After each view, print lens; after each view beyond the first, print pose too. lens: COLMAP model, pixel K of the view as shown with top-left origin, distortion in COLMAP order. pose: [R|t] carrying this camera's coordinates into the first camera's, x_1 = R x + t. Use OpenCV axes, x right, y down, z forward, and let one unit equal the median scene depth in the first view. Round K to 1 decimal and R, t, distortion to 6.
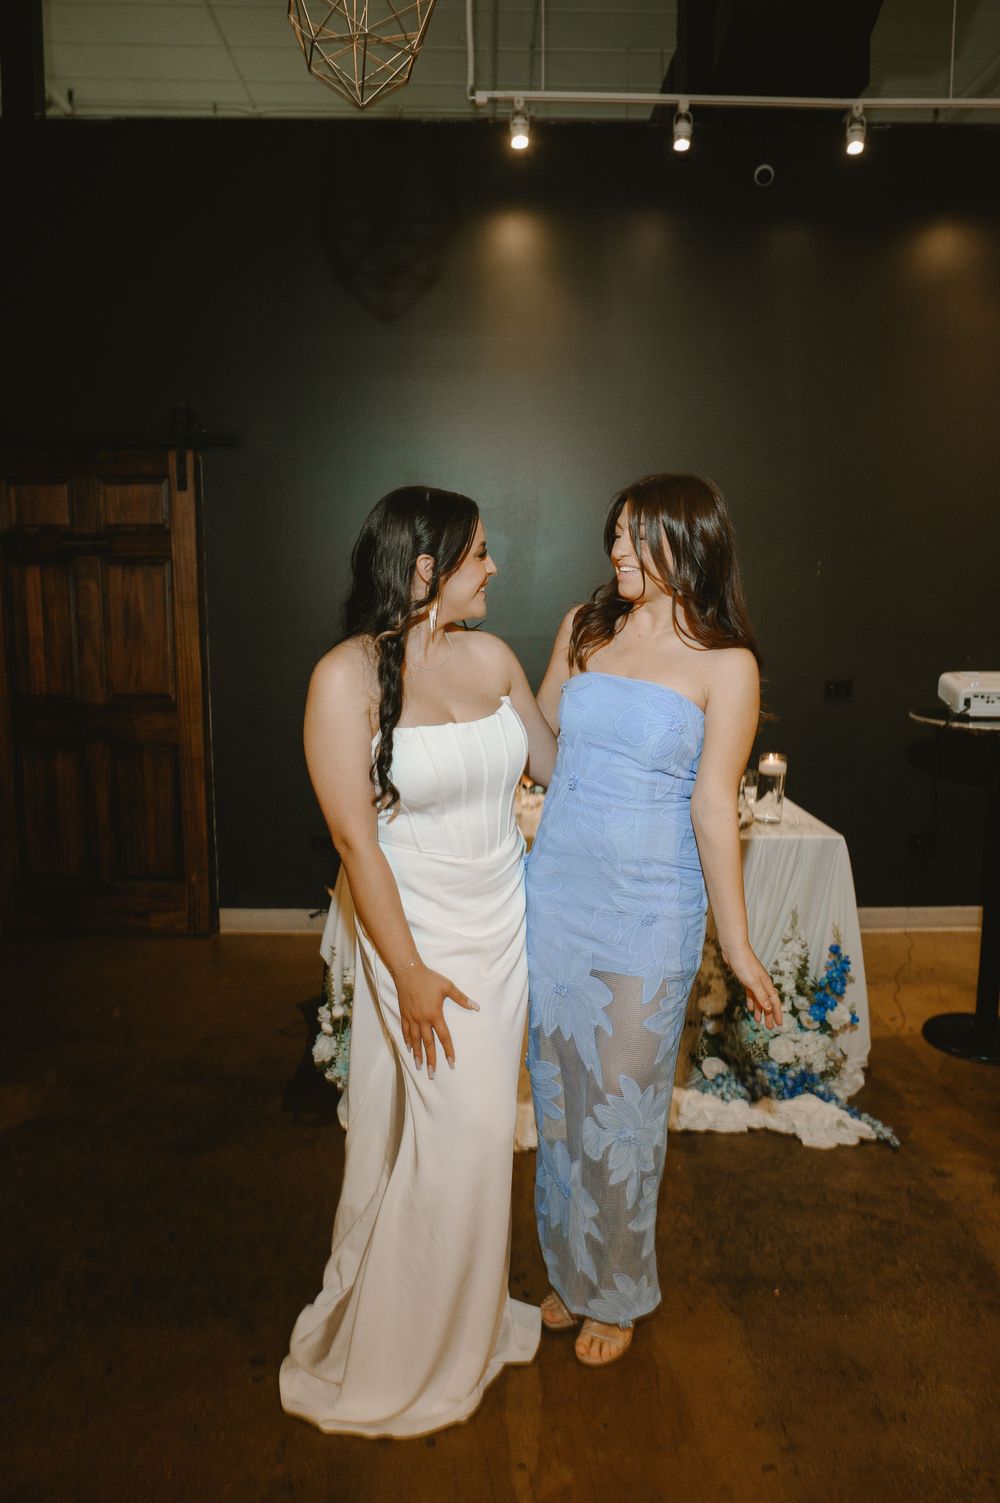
lens RADIAL K [[982.2, 0, 514.1], [0, 982.2, 744.9], [0, 0, 1]] dist [-0.033538, 0.007131]
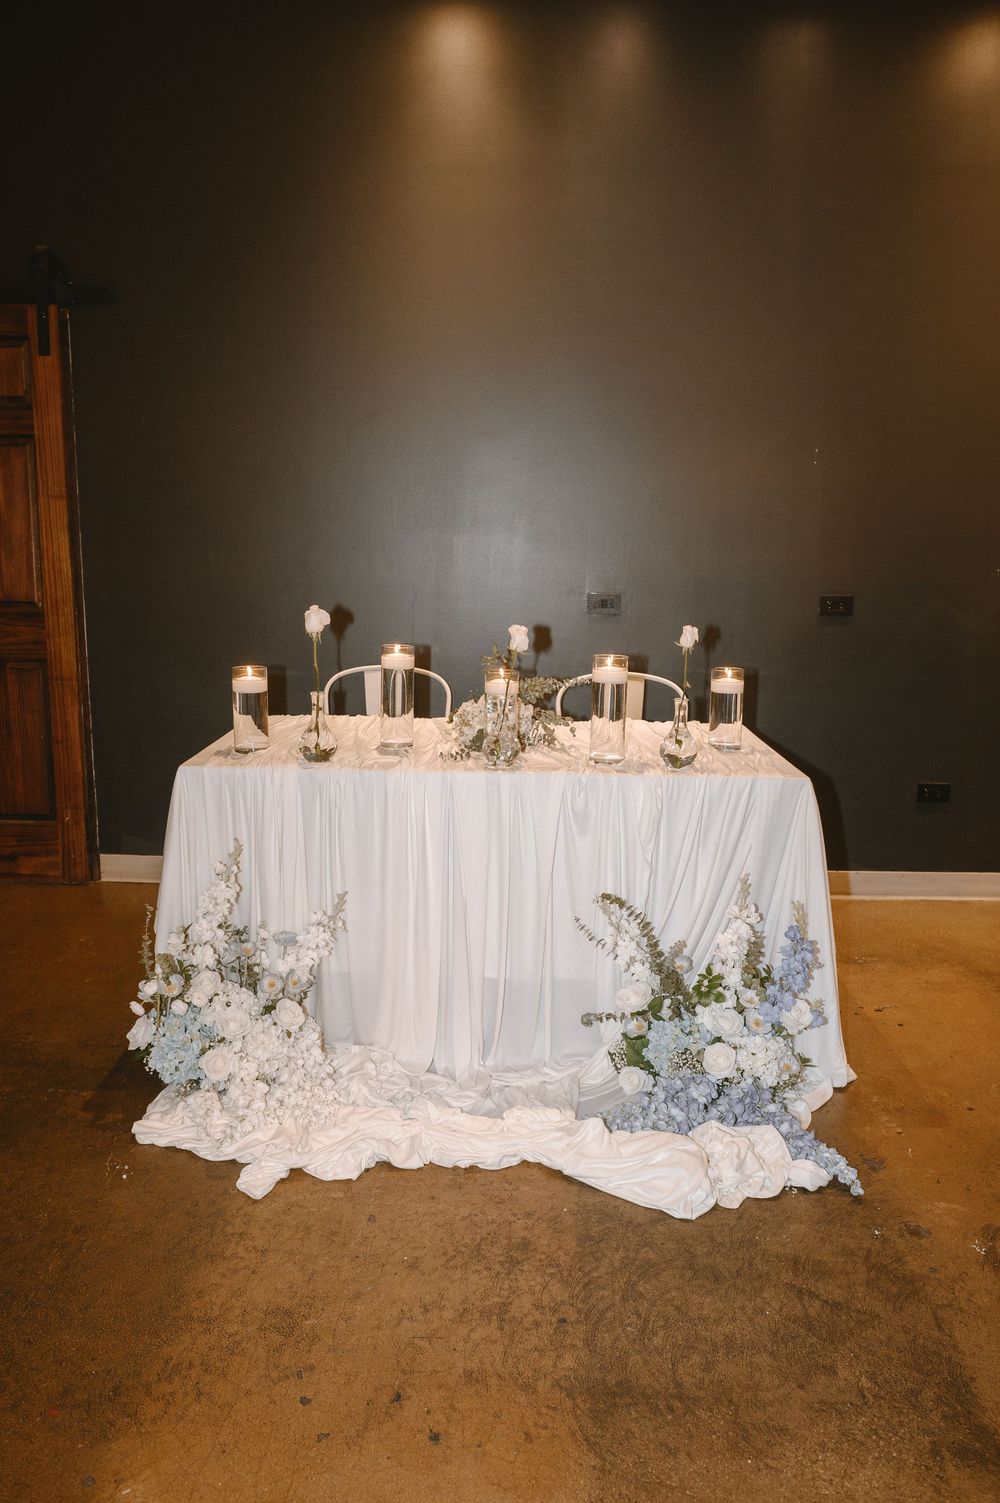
lens RADIAL K [[982.2, 0, 506.3], [0, 982.2, 758.3], [0, 0, 1]] dist [-0.033538, 0.007131]
pose [[0.998853, 0.022847, -0.042070, 0.130240], [-0.020134, 0.997759, 0.063810, 0.030221], [0.043434, -0.062890, 0.997075, 0.231446]]
